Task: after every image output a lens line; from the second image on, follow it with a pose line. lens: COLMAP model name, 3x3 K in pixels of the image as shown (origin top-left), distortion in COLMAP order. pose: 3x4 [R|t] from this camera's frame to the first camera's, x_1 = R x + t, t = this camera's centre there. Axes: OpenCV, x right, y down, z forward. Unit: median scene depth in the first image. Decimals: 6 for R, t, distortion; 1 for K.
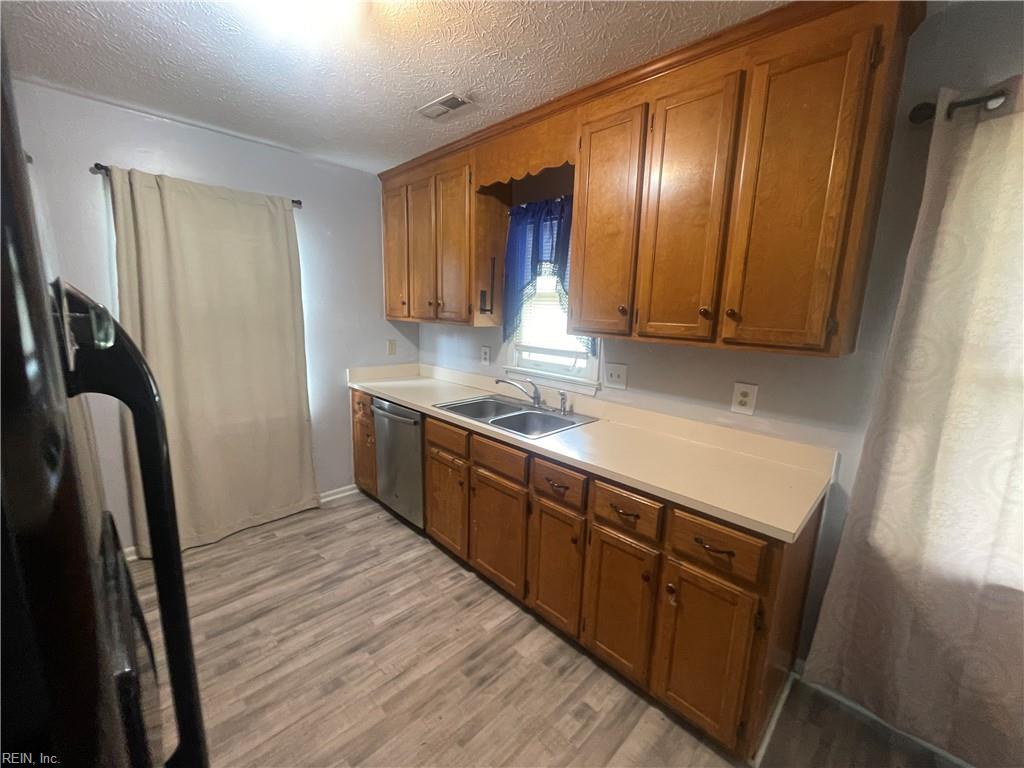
lens RADIAL K [[416.7, 0, 513.2], [0, 416.7, 382.6], [0, 0, 1]] dist [-0.000850, -0.000176]
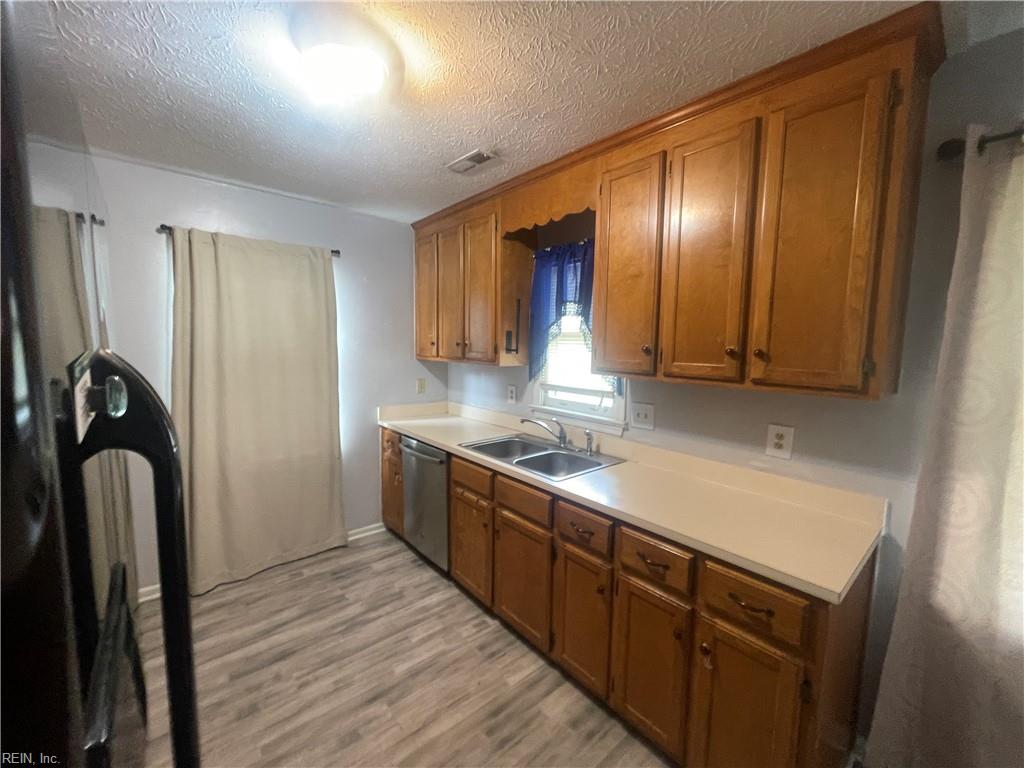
lens RADIAL K [[416.7, 0, 512.8], [0, 416.7, 382.8], [0, 0, 1]] dist [-0.000850, -0.000176]
pose [[0.997122, -0.004882, -0.075658, 0.018833], [-0.001547, 0.996407, -0.084683, -0.011696], [0.075799, 0.084556, 0.993531, -0.000800]]
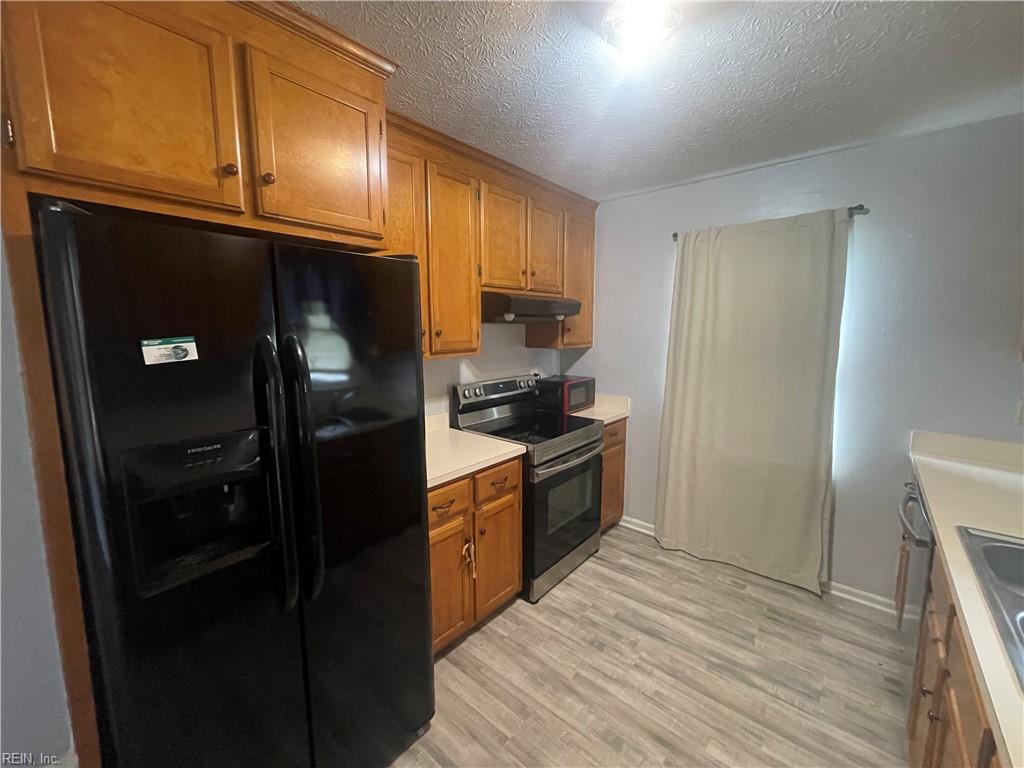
lens RADIAL K [[416.7, 0, 512.1], [0, 416.7, 382.3], [0, 0, 1]] dist [-0.000850, -0.000176]
pose [[0.078735, 0.104143, -0.991441, 0.346236], [-0.176208, 0.980323, 0.088982, -0.092884], [0.981199, 0.167694, 0.095537, 0.481849]]
